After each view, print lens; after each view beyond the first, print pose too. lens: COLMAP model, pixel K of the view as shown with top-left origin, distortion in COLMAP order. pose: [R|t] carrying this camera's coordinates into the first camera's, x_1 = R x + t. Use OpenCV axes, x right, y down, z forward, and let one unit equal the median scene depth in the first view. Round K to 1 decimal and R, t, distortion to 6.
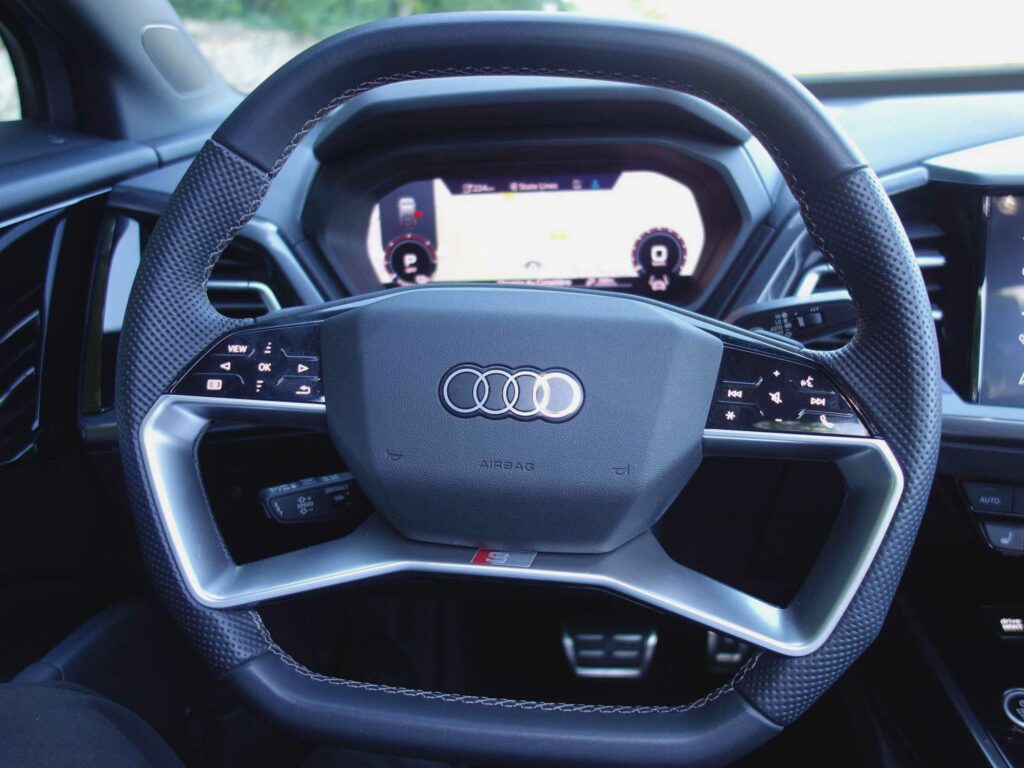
lens RADIAL K [[903.5, 0, 519.0], [0, 903.5, 387.4], [0, 0, 1]] dist [0.022844, -0.027212]
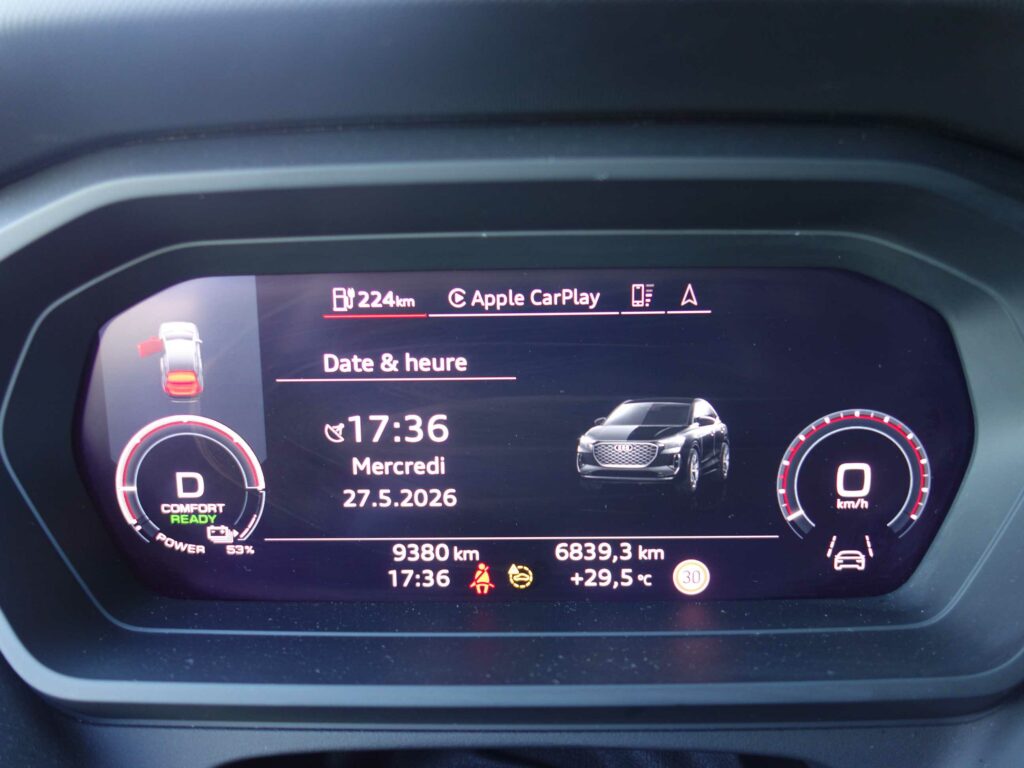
lens RADIAL K [[903.5, 0, 508.4], [0, 903.5, 383.9], [0, 0, 1]] dist [0.022844, -0.027212]
pose [[0.998391, 0.014170, 0.054908, -0.011147], [-0.010338, 0.997532, -0.069445, -0.176439], [-0.055757, 0.068766, 0.996074, 0.693869]]
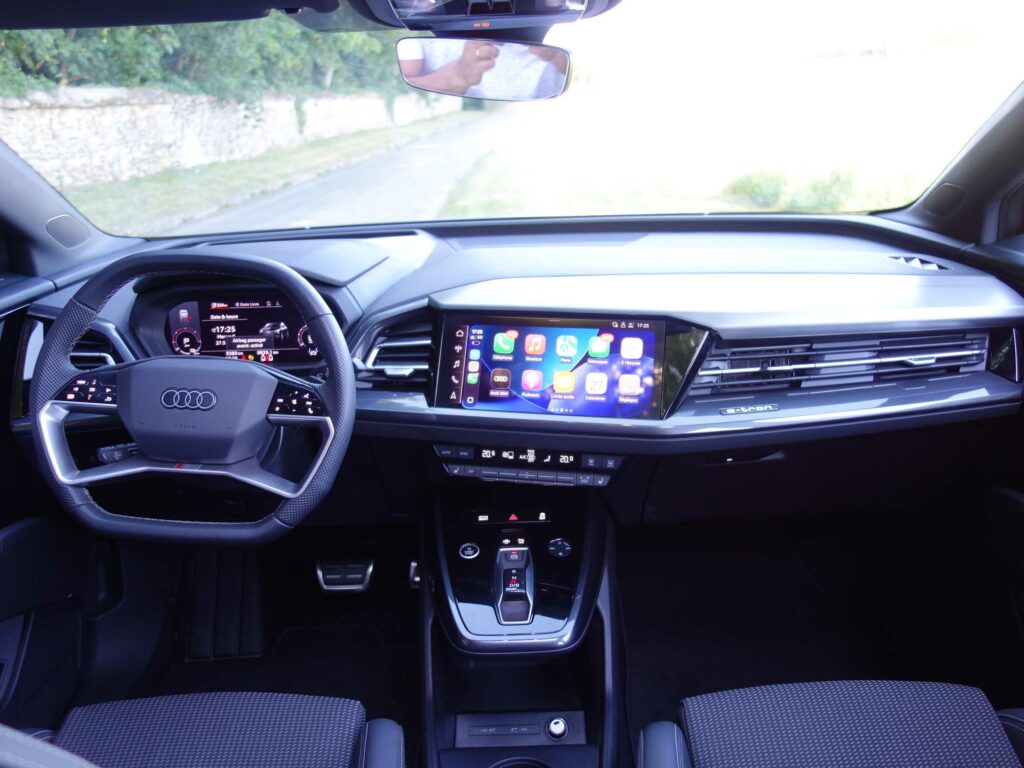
lens RADIAL K [[903.5, 0, 512.6], [0, 903.5, 386.5], [0, 0, 1]] dist [0.022844, -0.027212]
pose [[0.997441, -0.006639, 0.071186, 0.500364], [0.010739, 0.998296, -0.057356, 0.088925], [-0.070684, 0.057973, 0.995813, -1.126525]]
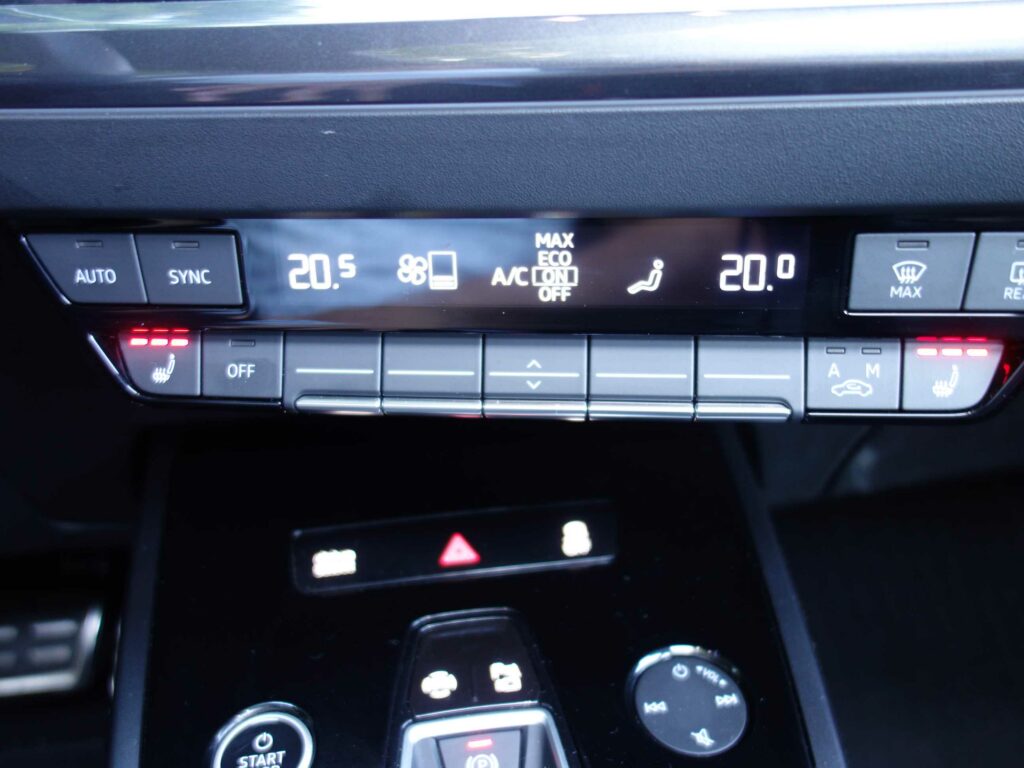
lens RADIAL K [[903.5, 0, 504.5], [0, 903.5, 388.9], [0, 0, 1]] dist [0.022844, -0.027212]
pose [[0.983705, -0.070032, 0.165589, 0.600327], [0.062182, 0.996703, 0.052127, 0.157824], [-0.168693, -0.040981, 0.984816, 0.539828]]
